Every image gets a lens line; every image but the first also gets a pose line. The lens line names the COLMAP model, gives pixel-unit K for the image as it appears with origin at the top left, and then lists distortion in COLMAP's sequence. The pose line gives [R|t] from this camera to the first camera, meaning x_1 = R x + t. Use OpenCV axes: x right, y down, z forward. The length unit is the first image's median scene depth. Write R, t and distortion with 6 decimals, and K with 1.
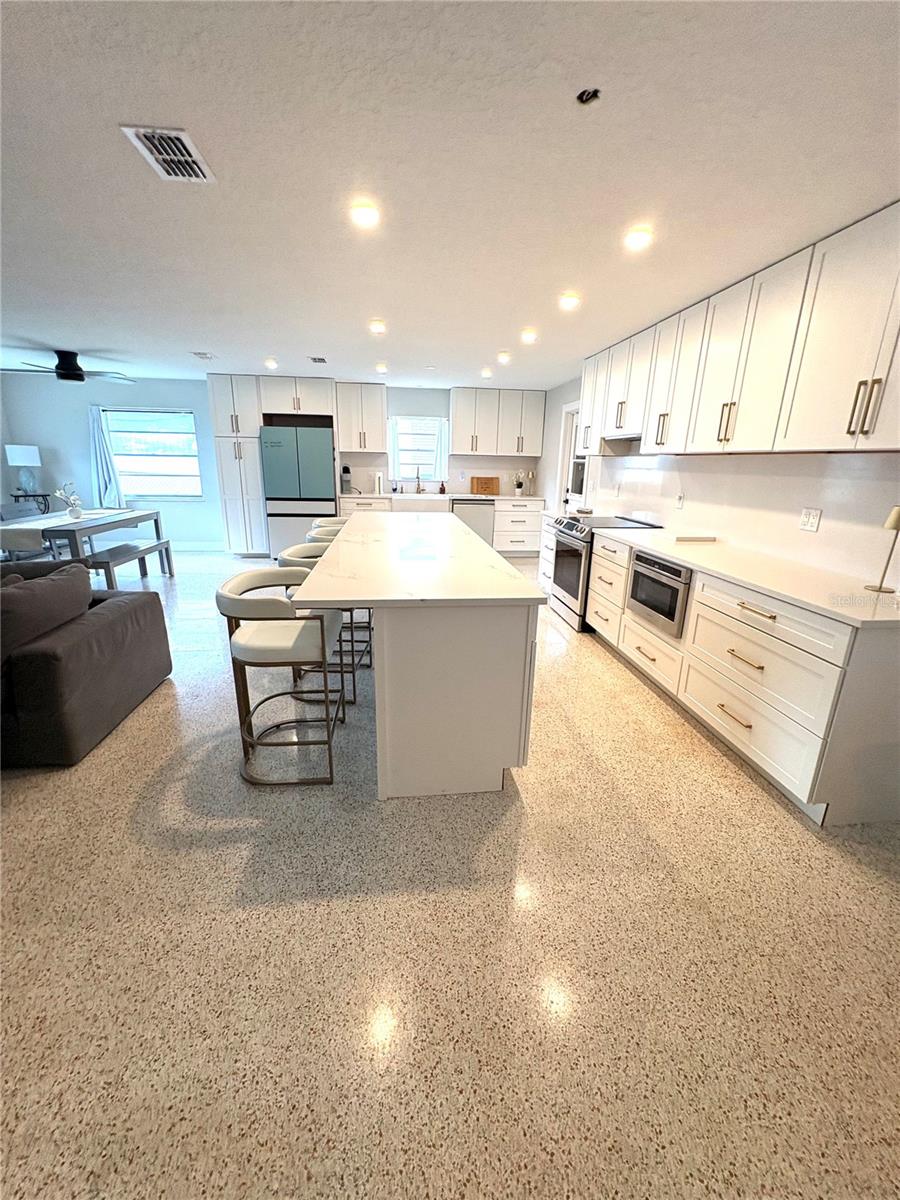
lens RADIAL K [[480.8, 0, 450.0], [0, 480.8, 600.0], [0, 0, 1]] dist [0.001972, 0.000497]
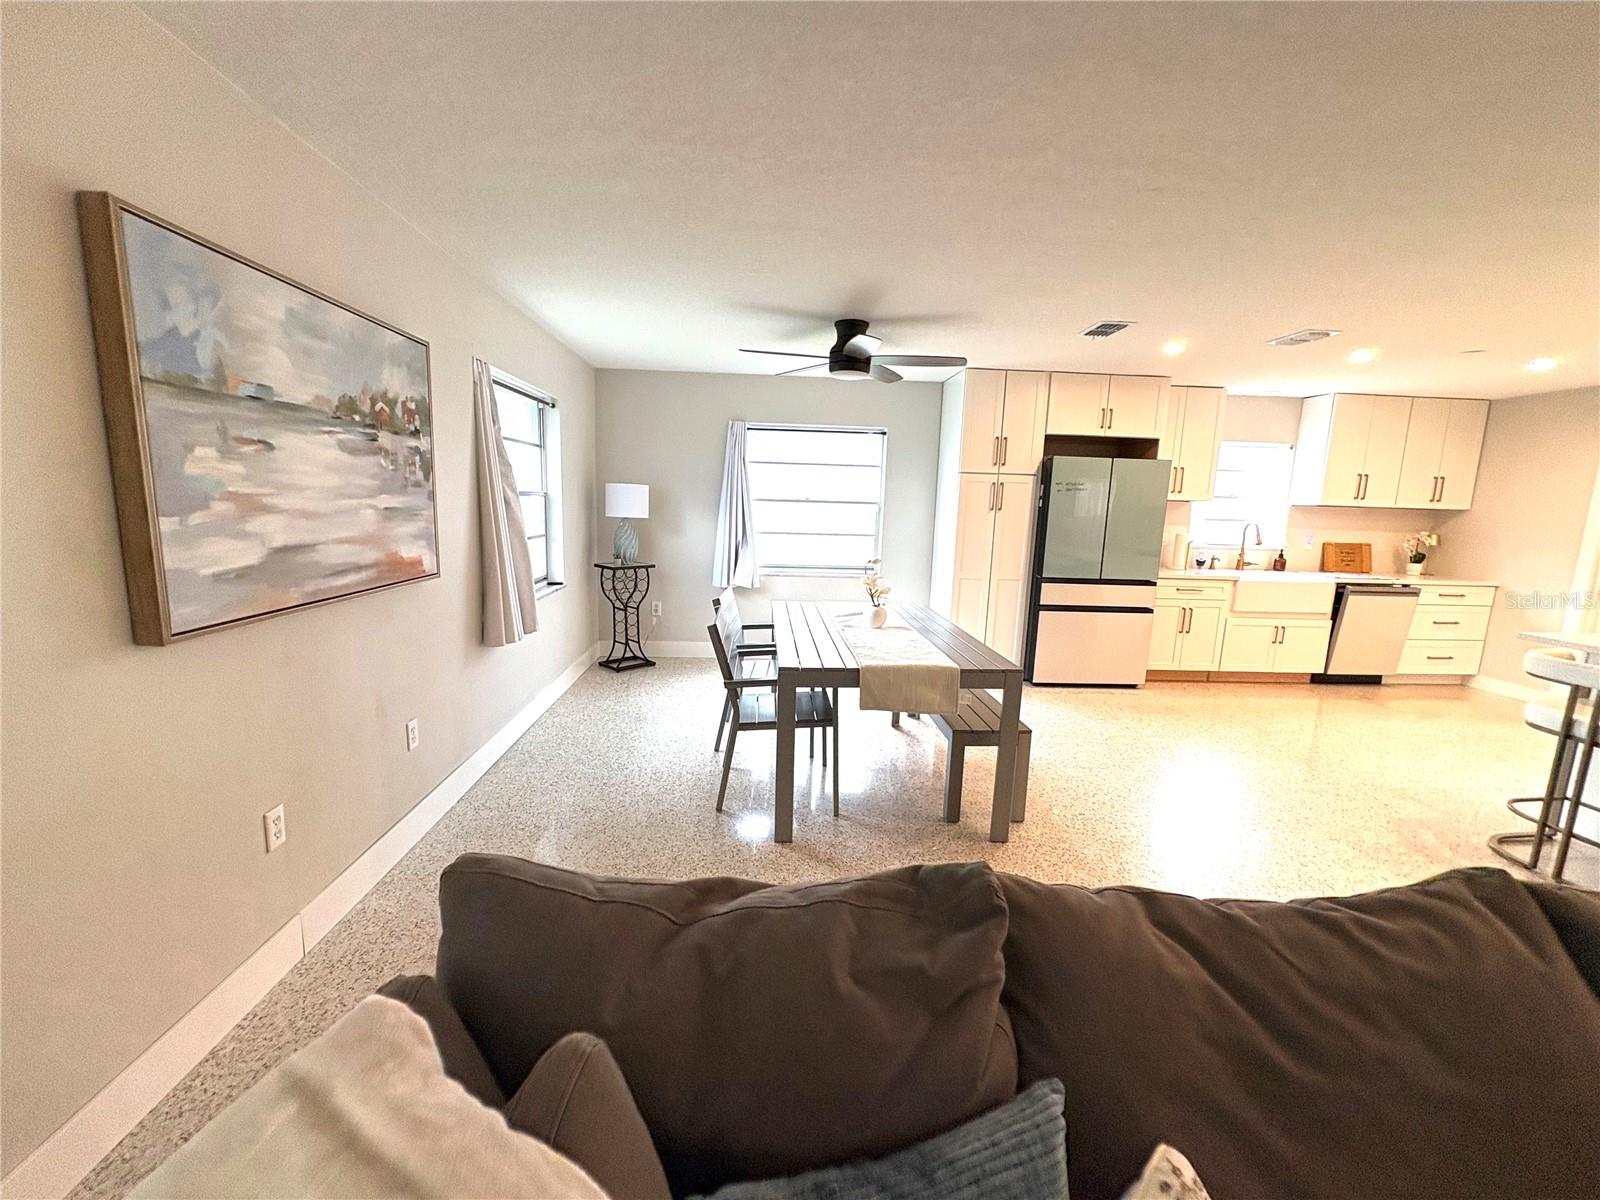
lens RADIAL K [[641.0, 0, 800.0], [0, 641.0, 600.0], [0, 0, 1]] dist [0.001972, 0.000497]
pose [[0.998644, 0.018854, -0.048533, -0.623223], [-0.024972, 0.991367, -0.128714, -0.081799], [0.045687, 0.129751, 0.990493, 0.242627]]
